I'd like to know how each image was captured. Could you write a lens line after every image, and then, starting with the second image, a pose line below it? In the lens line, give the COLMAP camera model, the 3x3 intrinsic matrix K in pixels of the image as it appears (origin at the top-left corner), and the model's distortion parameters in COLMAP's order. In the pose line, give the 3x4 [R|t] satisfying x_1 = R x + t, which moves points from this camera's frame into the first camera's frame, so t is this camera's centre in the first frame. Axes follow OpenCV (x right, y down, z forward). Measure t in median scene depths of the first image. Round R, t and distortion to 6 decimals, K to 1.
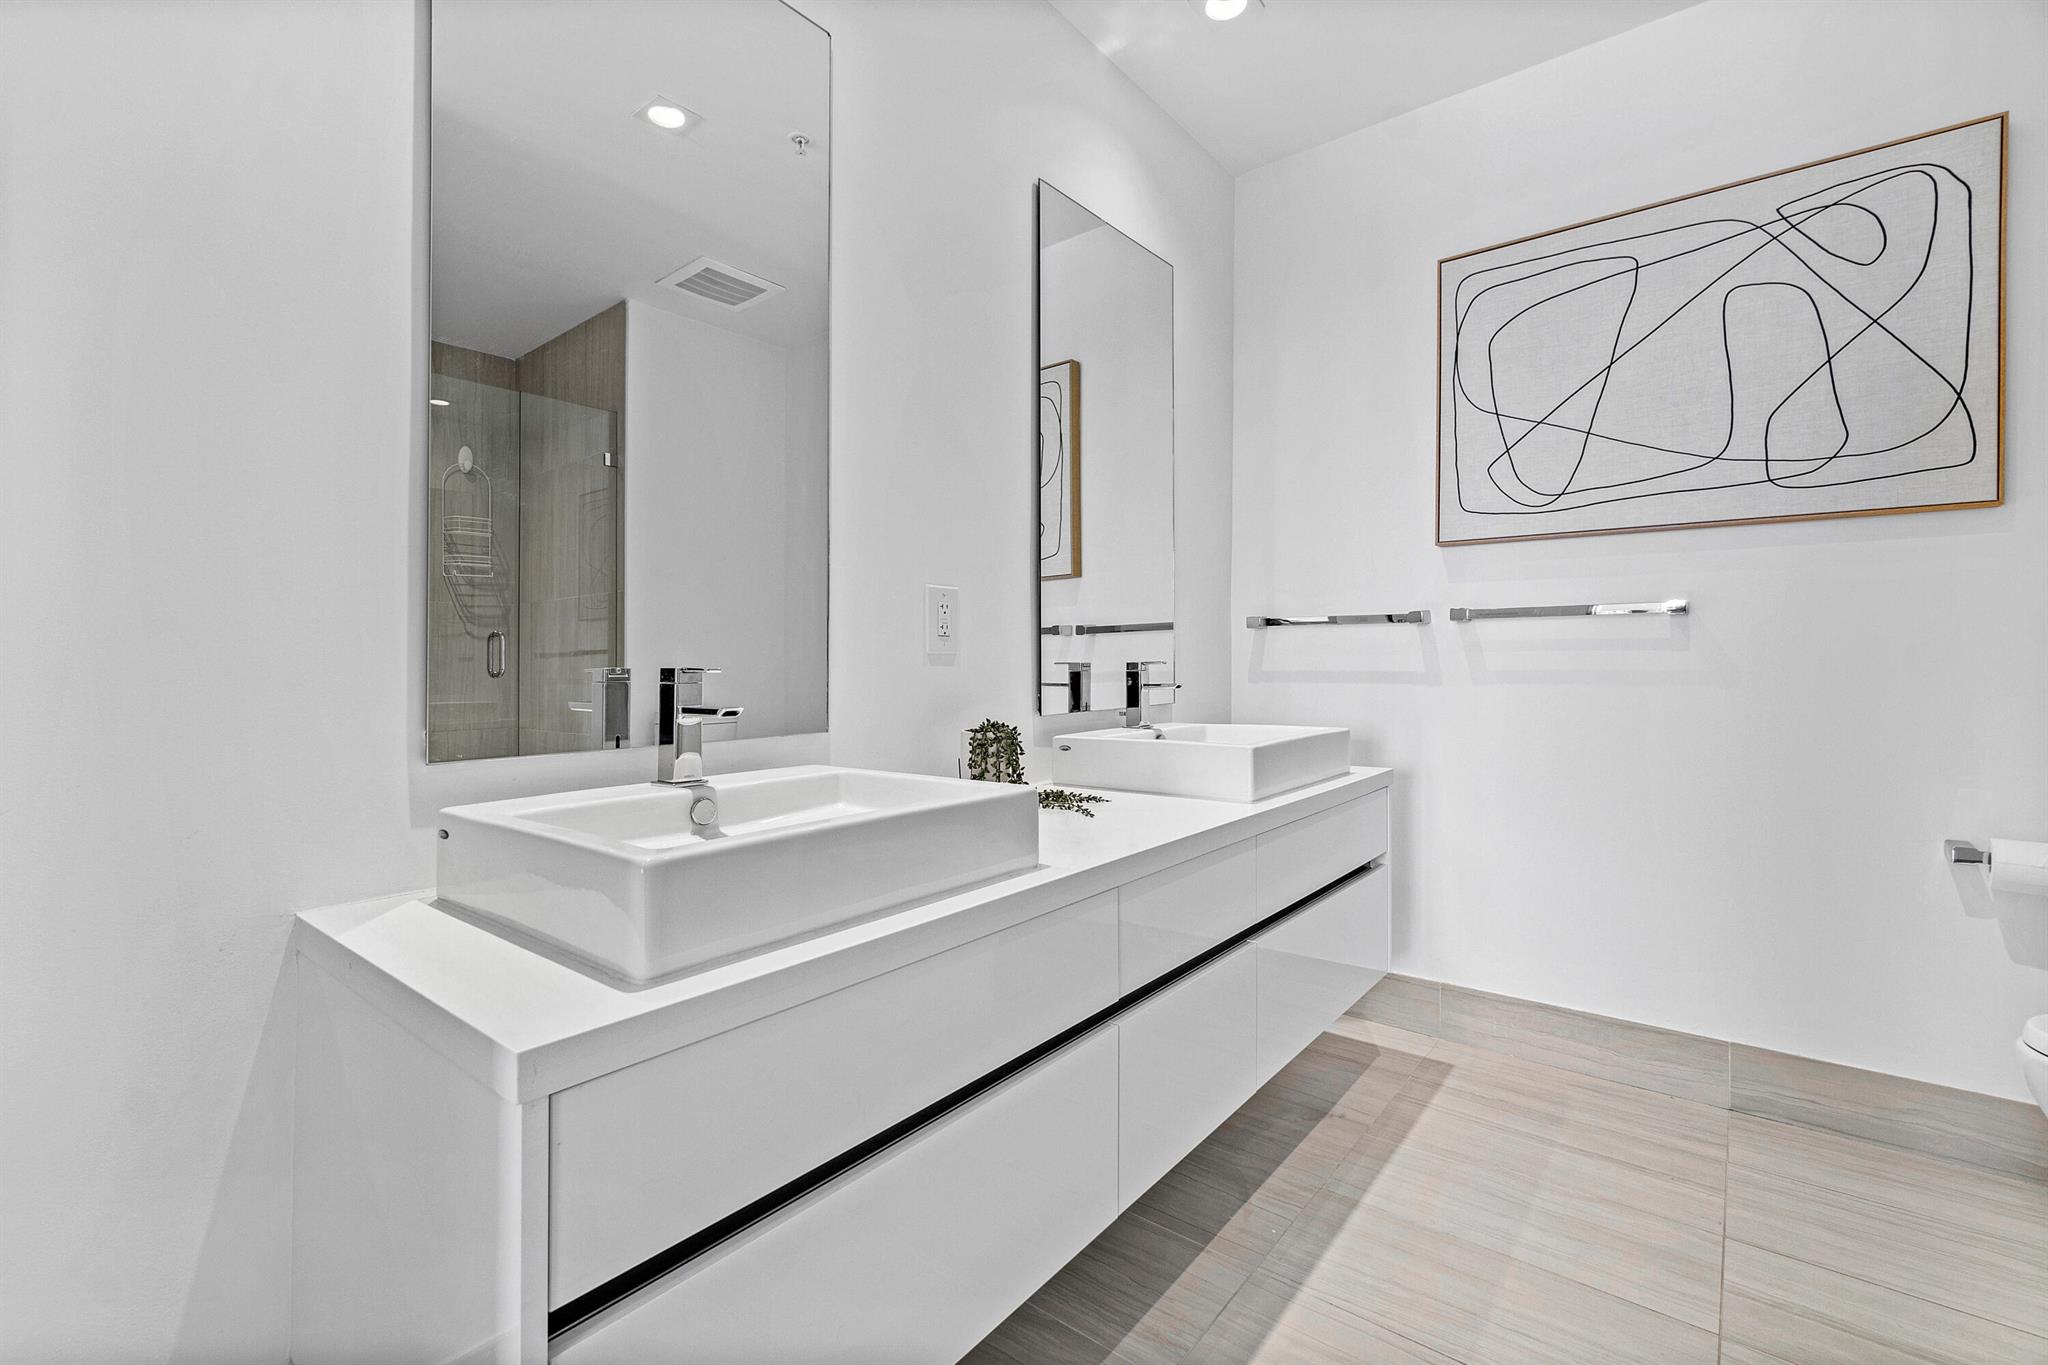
lens RADIAL K [[911.8, 0, 1011.4], [0, 911.8, 668.8], [0, 0, 1]] dist [-0.000864, 0.000189]
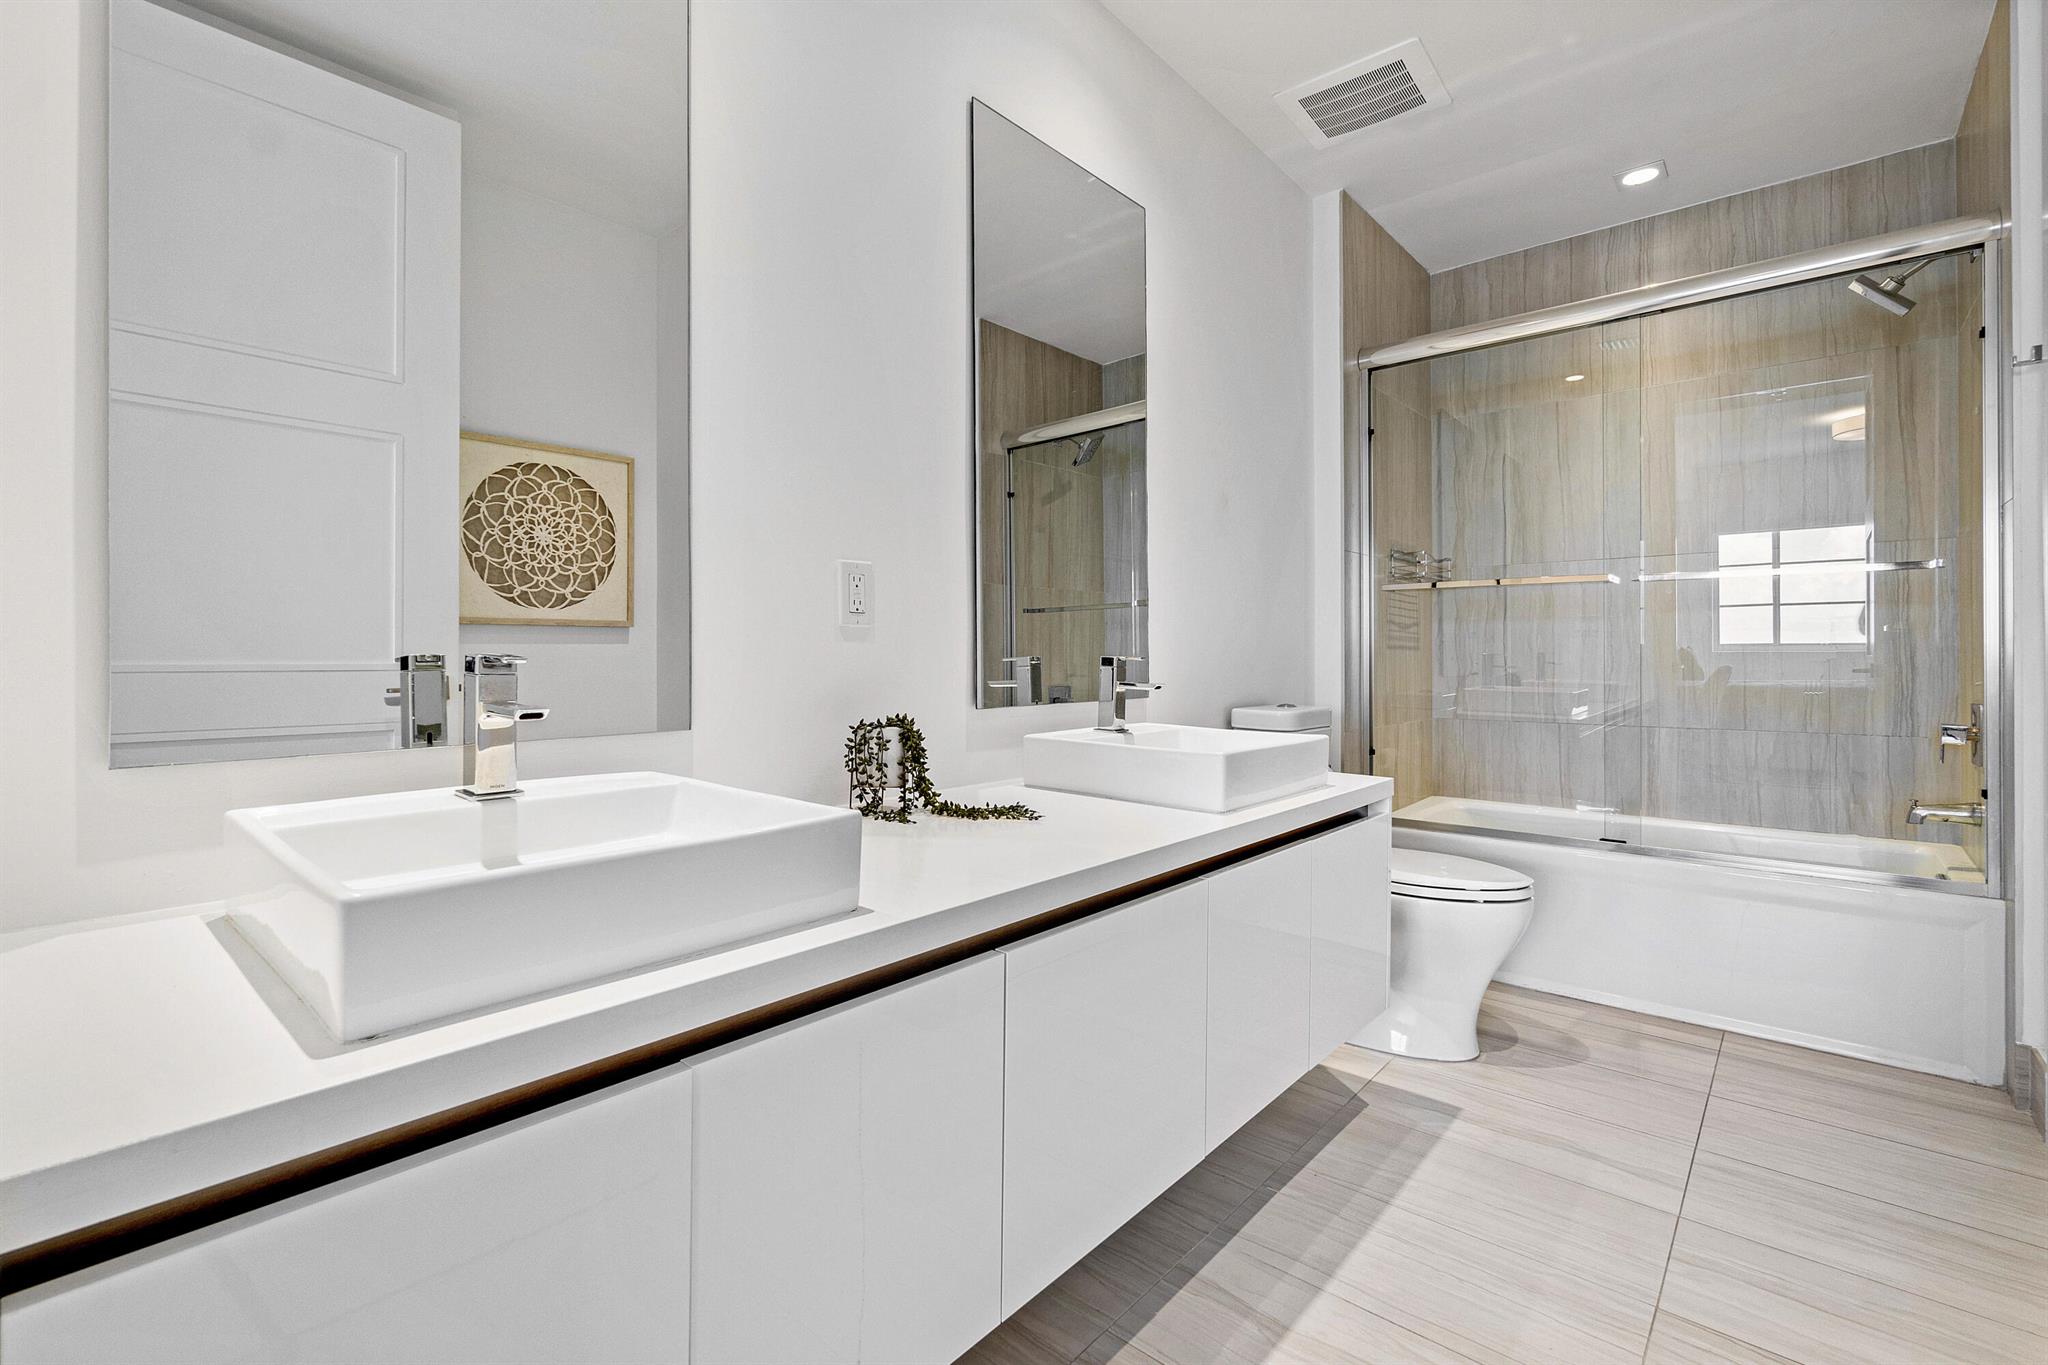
lens RADIAL K [[843.4, 0, 1024.0], [0, 843.4, 682.5], [0, 0, 1]] dist [-0.000735, 0.000029]
pose [[0.997120, 0.008637, -0.075351, 0.136691], [-0.007199, 0.999787, 0.019333, 0.004480], [0.075502, -0.018735, 0.996970, 0.176186]]
